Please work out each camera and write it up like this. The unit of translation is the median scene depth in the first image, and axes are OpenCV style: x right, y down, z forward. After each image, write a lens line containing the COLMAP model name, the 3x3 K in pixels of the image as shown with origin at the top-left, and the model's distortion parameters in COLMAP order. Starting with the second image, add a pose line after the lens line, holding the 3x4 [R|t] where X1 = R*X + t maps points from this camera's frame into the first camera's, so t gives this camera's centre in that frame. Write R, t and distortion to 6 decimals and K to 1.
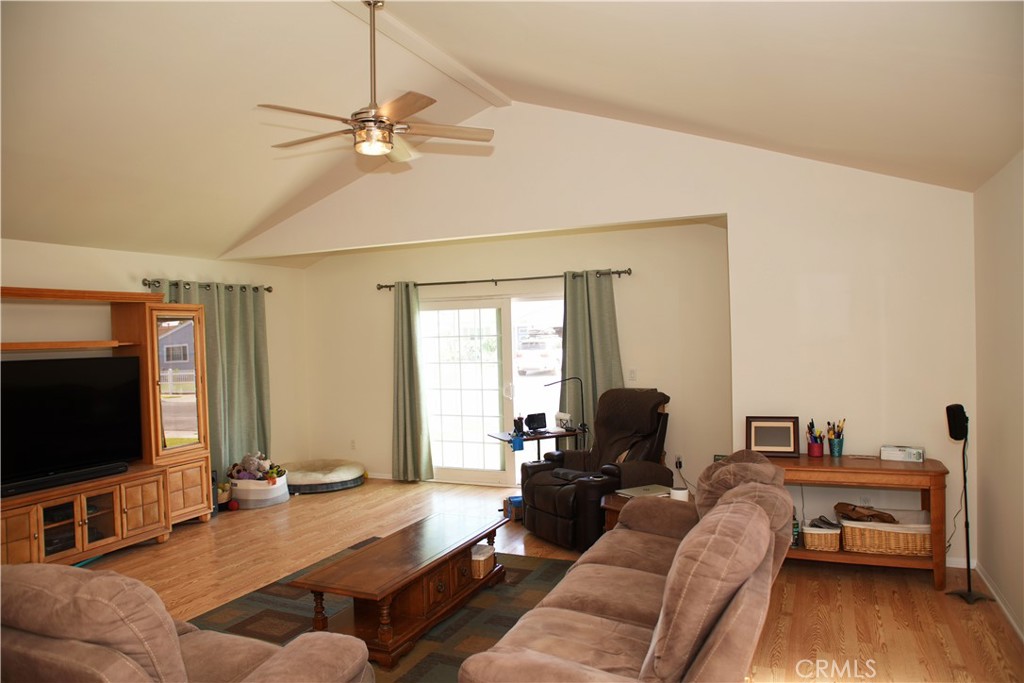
lens RADIAL K [[706.2, 0, 511.9], [0, 706.2, 345.3], [0, 0, 1]] dist [-0.092630, 0.069876]
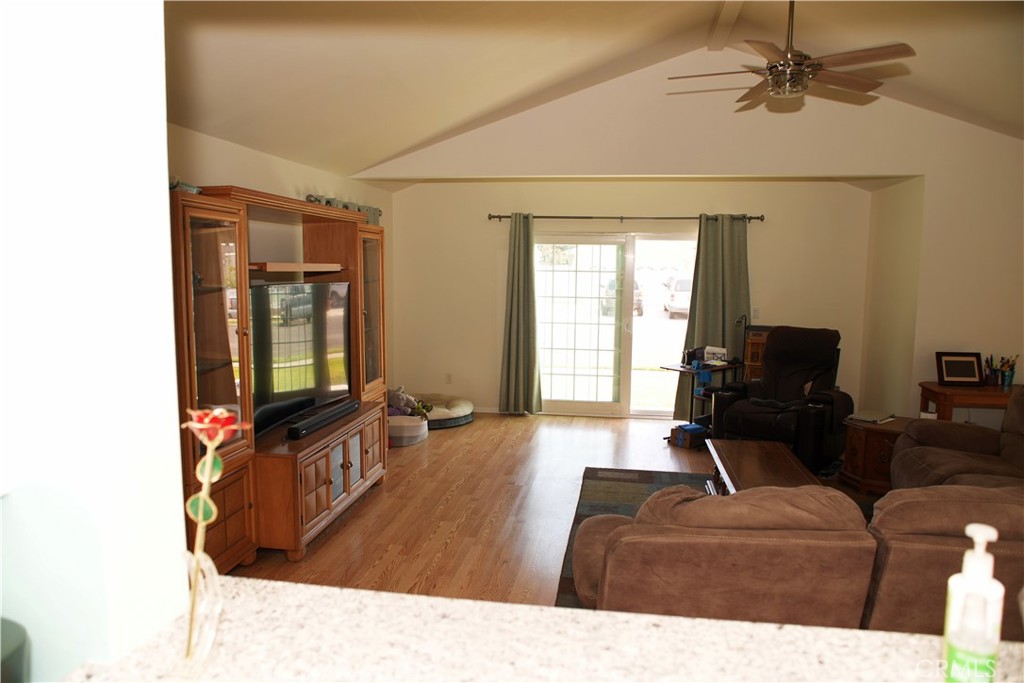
lens RADIAL K [[706.2, 0, 511.9], [0, 706.2, 345.3], [0, 0, 1]] dist [-0.092630, 0.069876]
pose [[0.967008, 0.009146, 0.254583, -0.460993], [-0.032324, 0.995683, 0.087007, 0.009033], [-0.252688, -0.092365, 0.963129, 0.046970]]
